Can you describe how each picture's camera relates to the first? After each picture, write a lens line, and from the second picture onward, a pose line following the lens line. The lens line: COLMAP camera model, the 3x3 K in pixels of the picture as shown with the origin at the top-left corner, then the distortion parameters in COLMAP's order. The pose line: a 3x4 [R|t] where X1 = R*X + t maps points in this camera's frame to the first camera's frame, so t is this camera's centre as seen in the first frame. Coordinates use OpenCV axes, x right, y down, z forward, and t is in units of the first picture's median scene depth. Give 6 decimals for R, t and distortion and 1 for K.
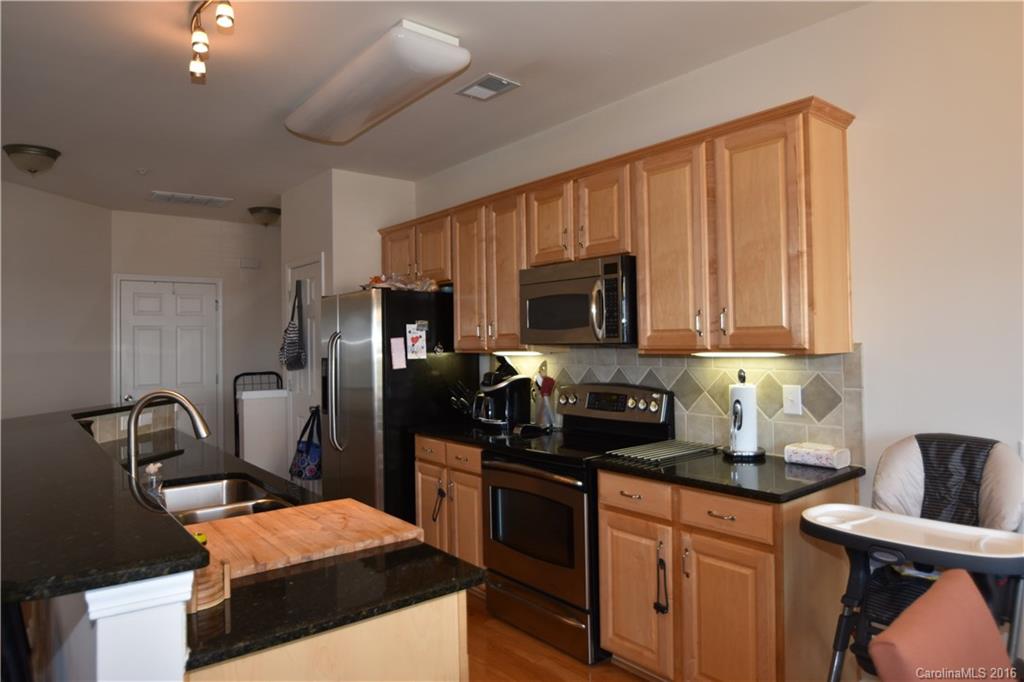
lens RADIAL K [[659.6, 0, 512.0], [0, 659.6, 341.0], [0, 0, 1]] dist [-0.001489, -0.000013]
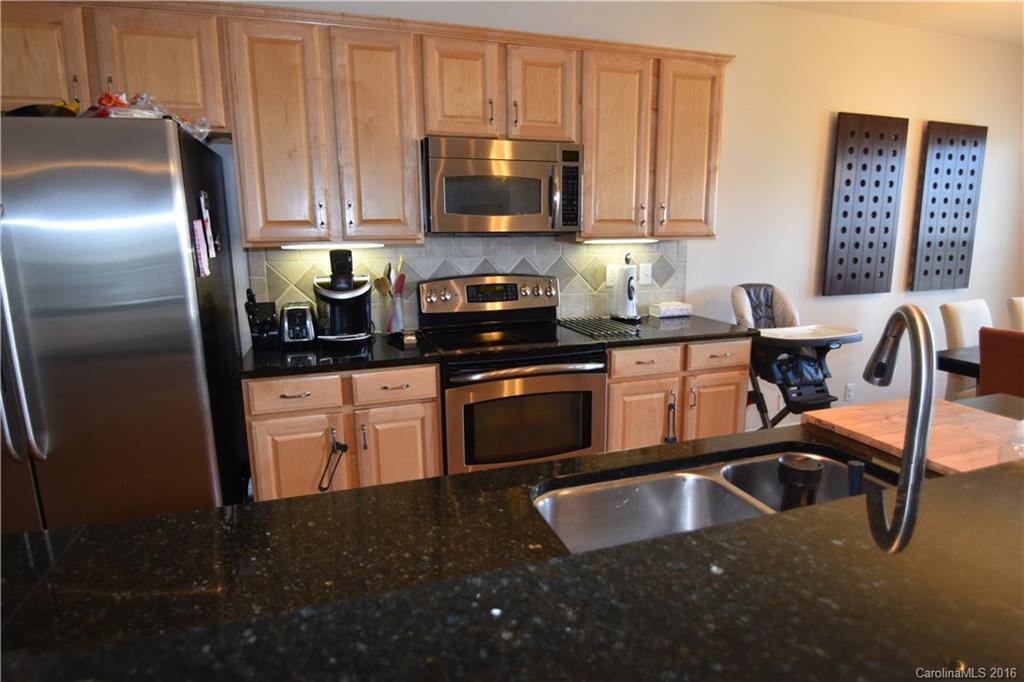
lens RADIAL K [[538.4, 0, 506.7], [0, 538.4, 330.2], [0, 0, 1]] dist [-0.002473, -0.020062]
pose [[0.348274, -0.146187, 0.925924, -0.737484], [0.005832, 0.988084, 0.153807, 0.028640], [-0.937375, -0.048168, 0.344977, 0.856711]]
